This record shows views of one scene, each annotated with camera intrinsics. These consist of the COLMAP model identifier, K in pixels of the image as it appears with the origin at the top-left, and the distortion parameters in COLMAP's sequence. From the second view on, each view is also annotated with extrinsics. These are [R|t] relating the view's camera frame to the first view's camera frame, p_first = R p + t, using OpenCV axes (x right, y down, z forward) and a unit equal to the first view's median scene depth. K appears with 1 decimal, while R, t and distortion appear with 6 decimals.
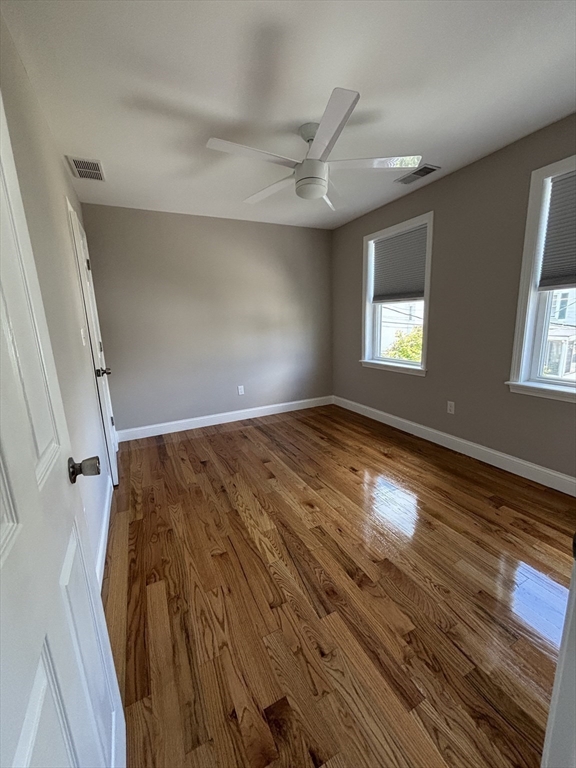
lens RADIAL K [[313.2, 0, 290.5], [0, 313.2, 385.6], [0, 0, 1]] dist [-0.002587, -0.000065]
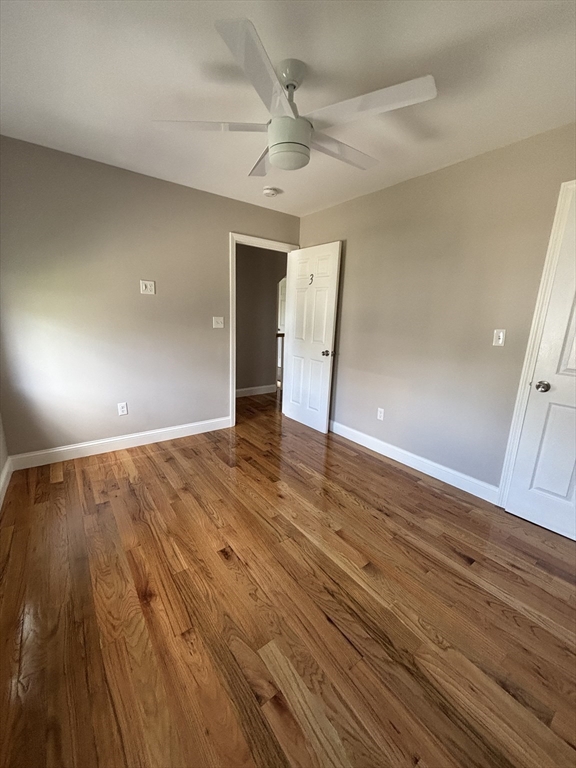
lens RADIAL K [[313.2, 0, 289.0], [0, 313.2, 386.7], [0, 0, 1]] dist [-0.002587, -0.000065]
pose [[-0.985488, 0.043720, -0.164017, 0.167423], [-0.029826, 0.906628, 0.420876, -0.337542], [0.167103, 0.419661, -0.892167, 1.495082]]
